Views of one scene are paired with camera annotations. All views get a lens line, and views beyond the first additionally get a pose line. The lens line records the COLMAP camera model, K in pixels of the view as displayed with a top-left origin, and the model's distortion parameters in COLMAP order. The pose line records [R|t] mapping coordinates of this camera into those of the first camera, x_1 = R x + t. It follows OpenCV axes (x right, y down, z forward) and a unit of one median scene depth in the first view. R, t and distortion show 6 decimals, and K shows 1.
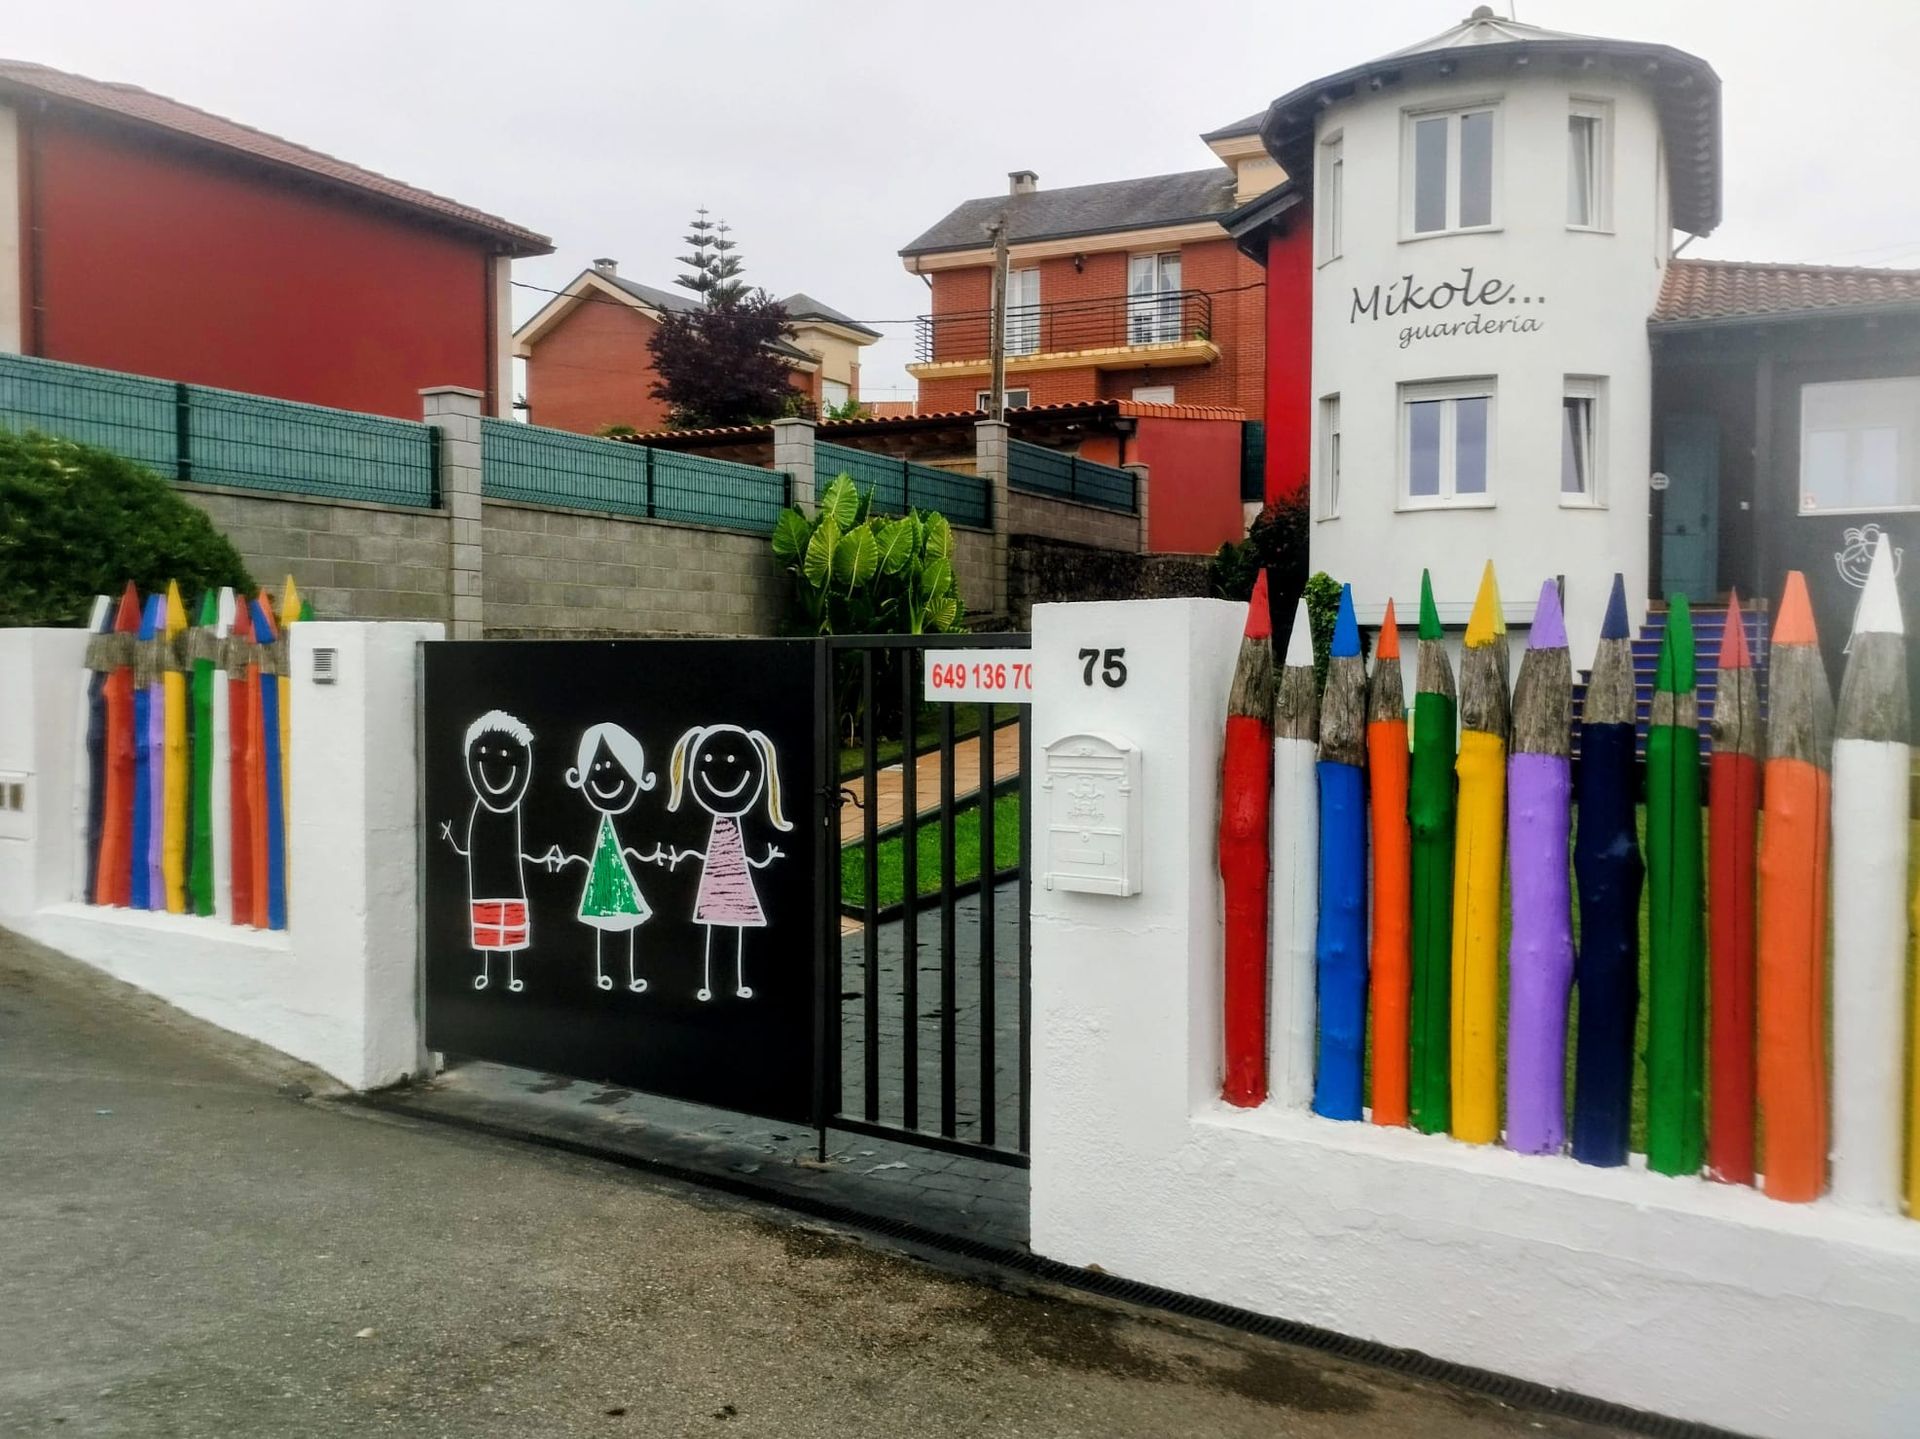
lens RADIAL K [[1737.3, 0, 984.5], [0, 1737.3, 720.4], [0, 0, 1]] dist [0.061111, -0.060431]
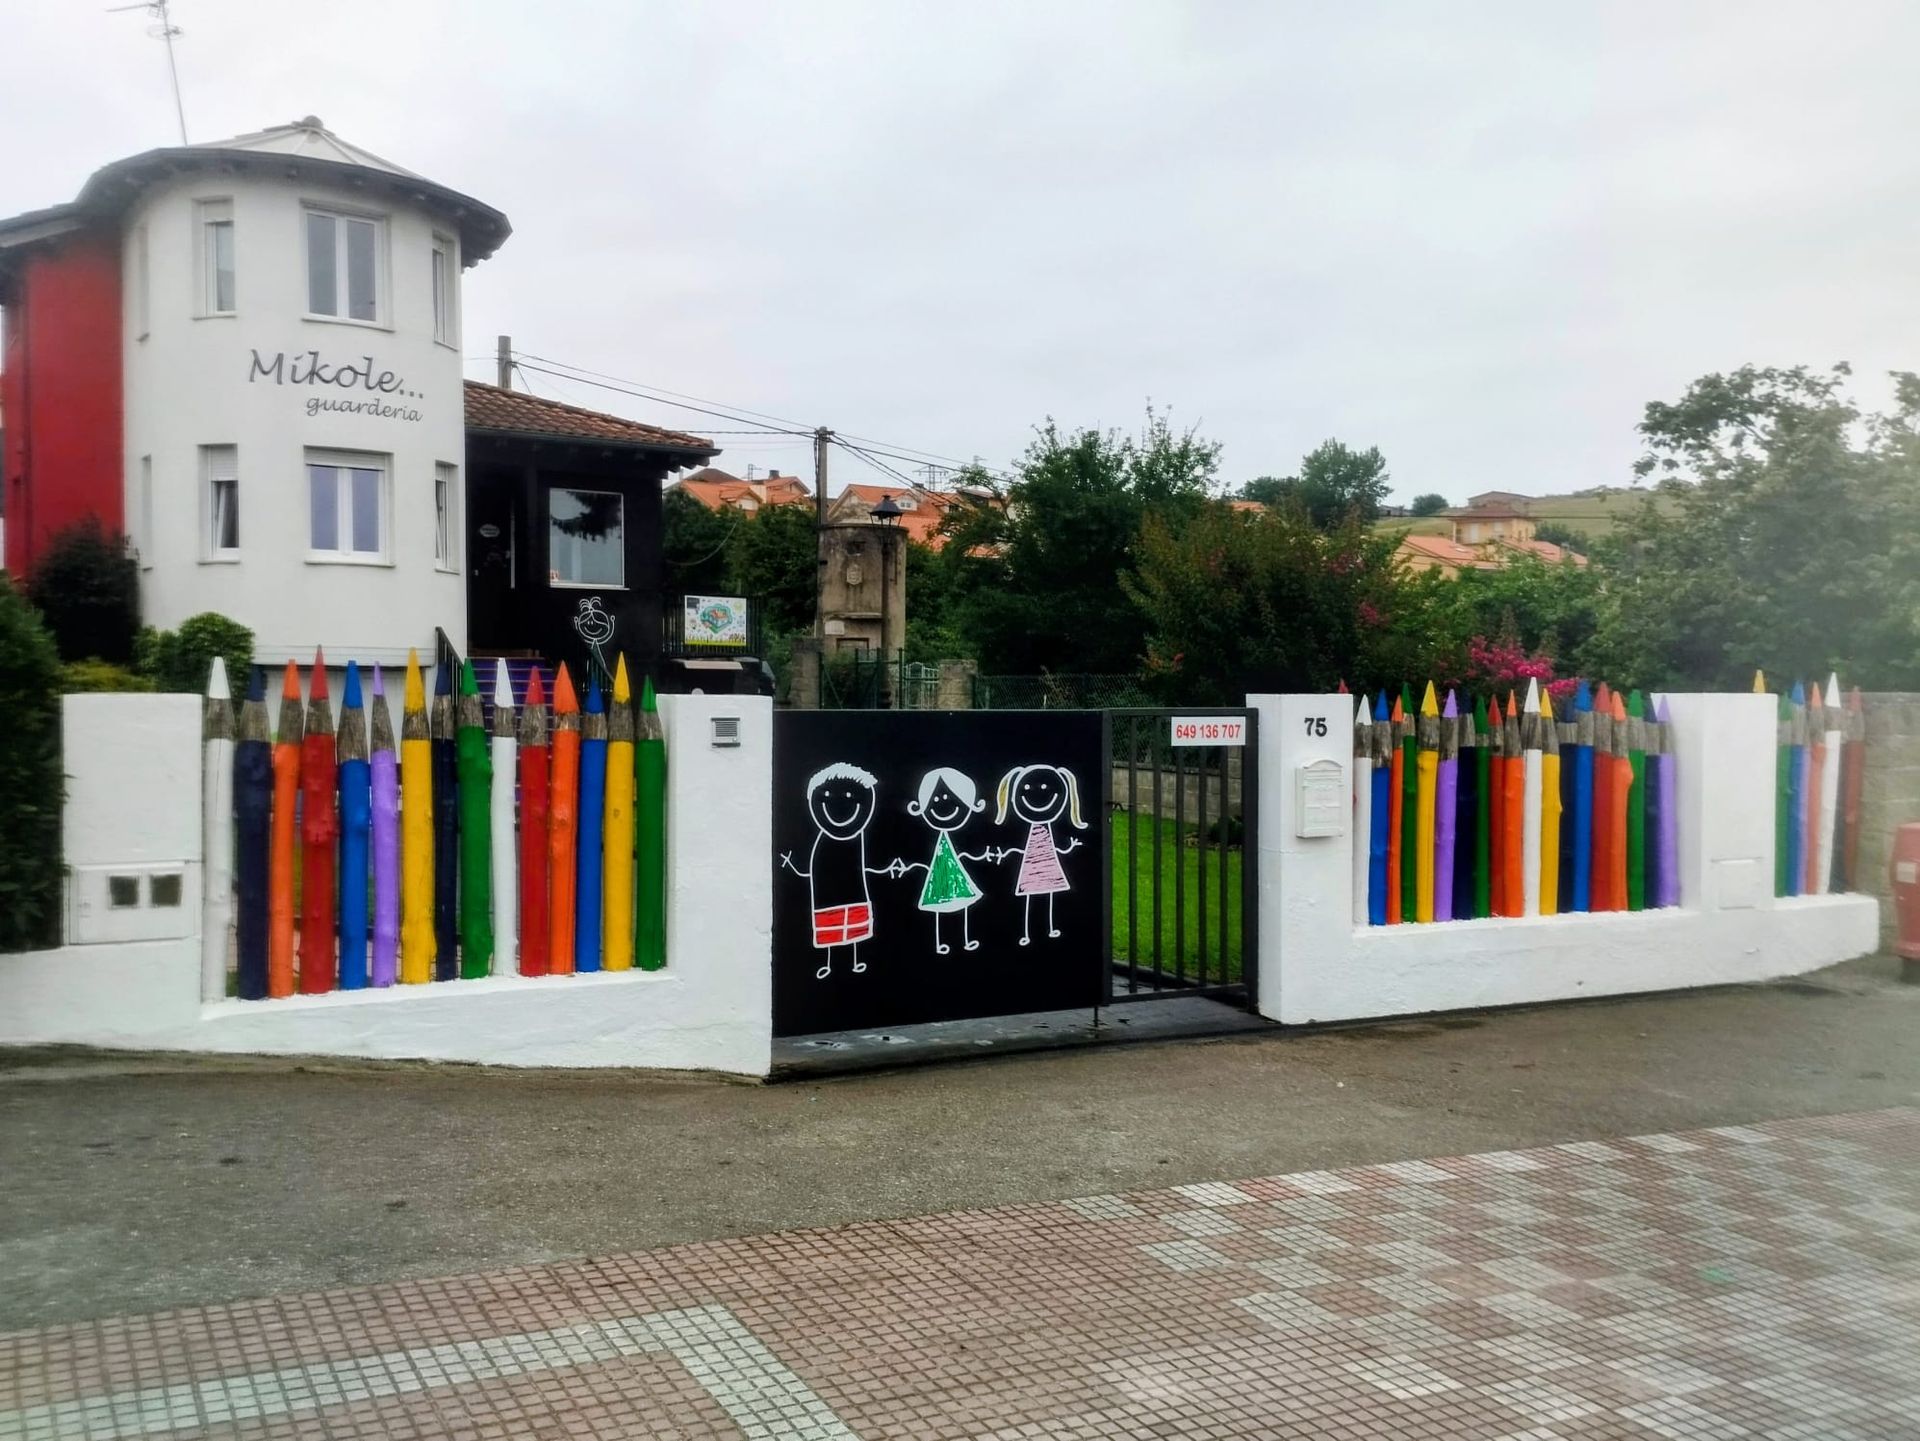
lens RADIAL K [[1737.3, 0, 984.5], [0, 1737.3, 721.4], [0, 0, 1]] dist [0.061111, -0.060431]
pose [[0.442856, -0.017460, 0.896423, -1.426837], [0.023545, 0.999692, 0.007839, -0.045429], [-0.896284, 0.017634, 0.443130, 0.321297]]
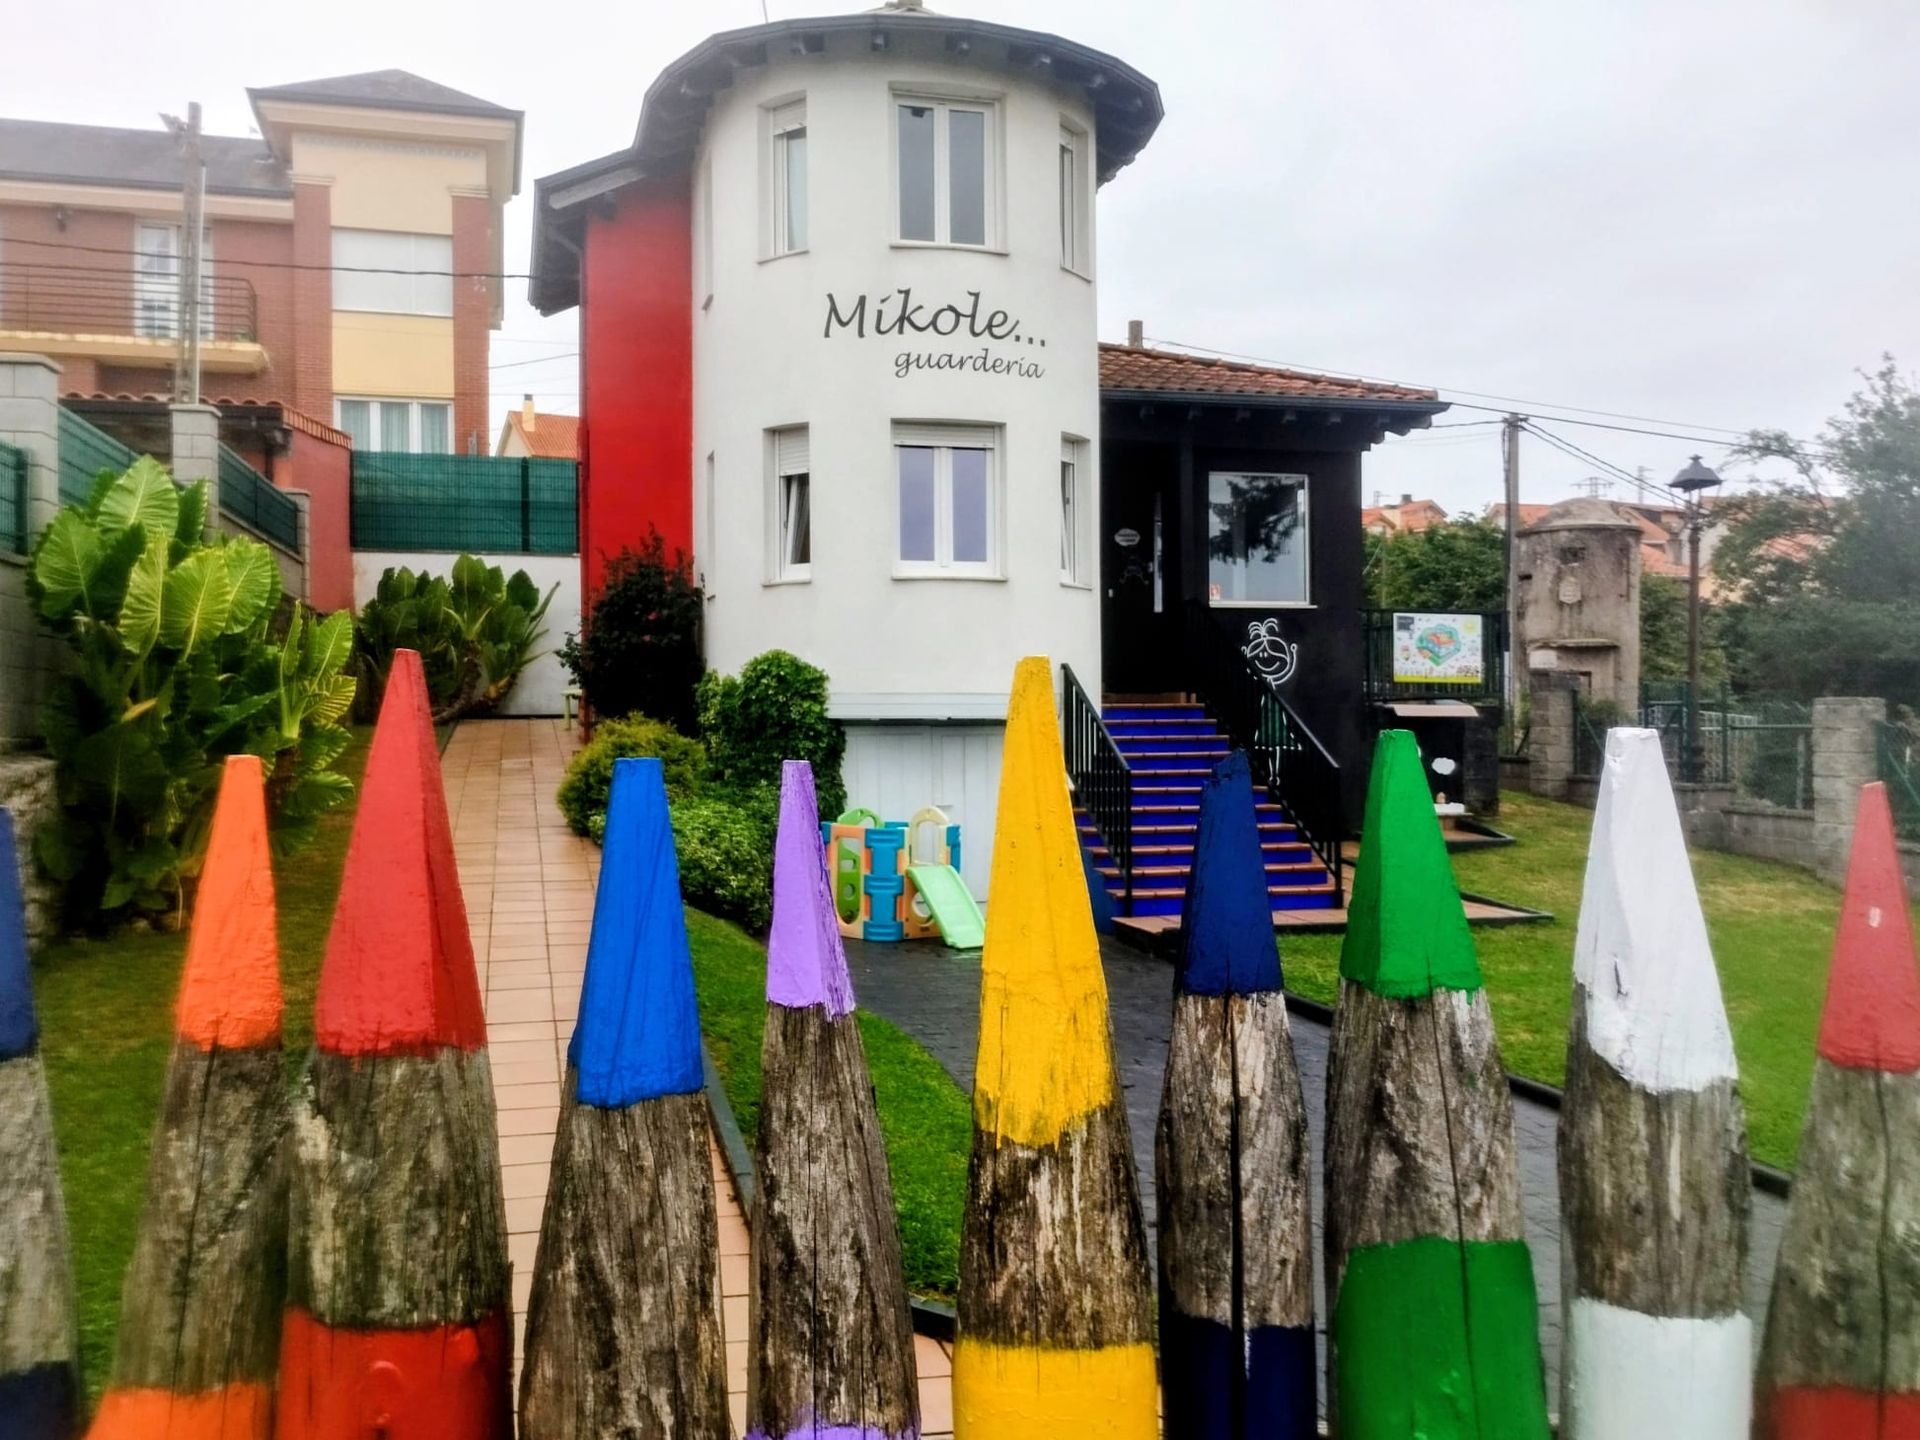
lens RADIAL K [[1653.0, 0, 891.8], [0, 1653.0, 723.5], [0, 0, 1]] dist [0.051573, -0.063217]
pose [[0.757032, -0.001939, 0.653375, -0.659314], [0.024087, 0.999399, -0.024942, -0.085428], [-0.652934, 0.034620, 0.756623, 1.072757]]
